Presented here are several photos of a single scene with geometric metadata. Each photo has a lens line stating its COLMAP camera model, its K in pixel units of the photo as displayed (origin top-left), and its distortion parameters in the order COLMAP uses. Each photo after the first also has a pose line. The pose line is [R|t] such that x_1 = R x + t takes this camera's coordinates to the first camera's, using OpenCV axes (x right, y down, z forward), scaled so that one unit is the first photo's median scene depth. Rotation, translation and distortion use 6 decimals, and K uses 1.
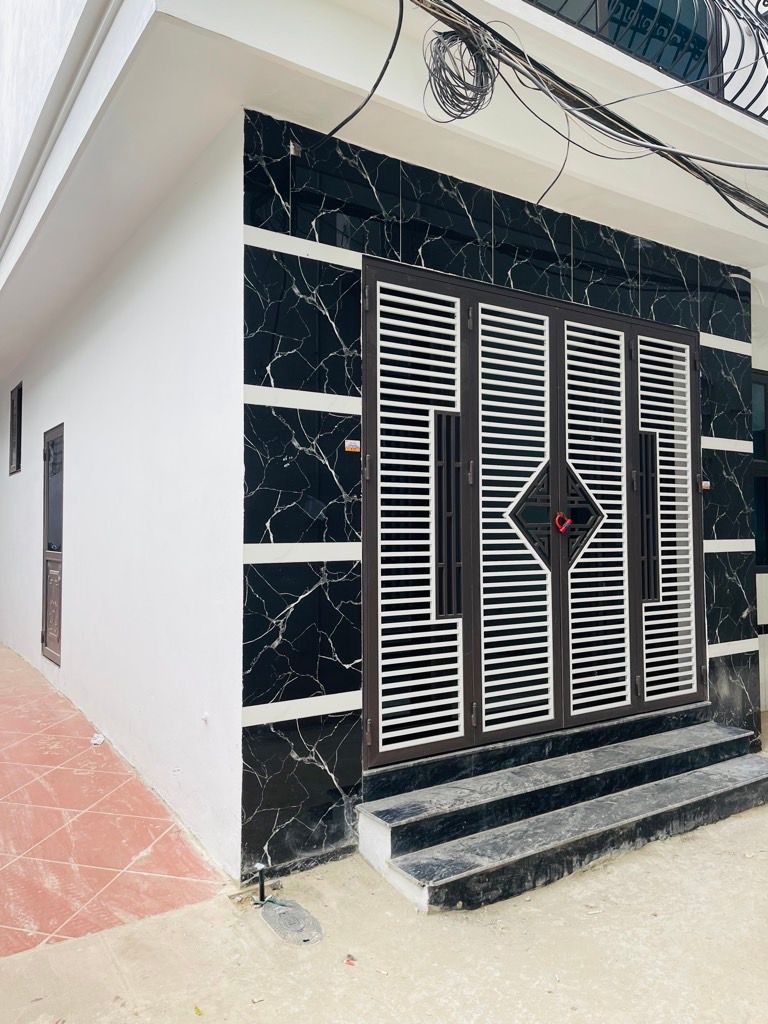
lens RADIAL K [[760.5, 0, 376.5], [0, 760.5, 502.1], [0, 0, 1]] dist [0.069738, -0.103249]
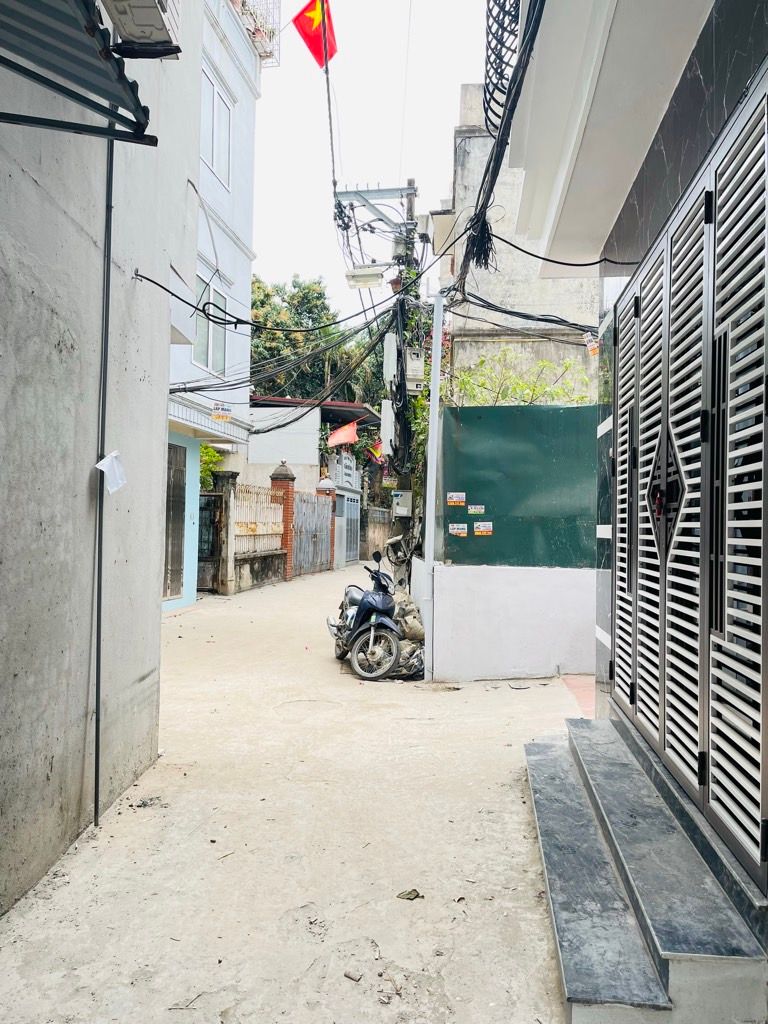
lens RADIAL K [[760.5, 0, 384.7], [0, 760.5, 506.9], [0, 0, 1]] dist [0.069738, -0.103249]
pose [[-0.641805, -0.023135, -0.766519, 1.448866], [0.015657, 0.998941, -0.043259, 0.084942], [0.766708, -0.039765, -0.640763, 1.802658]]
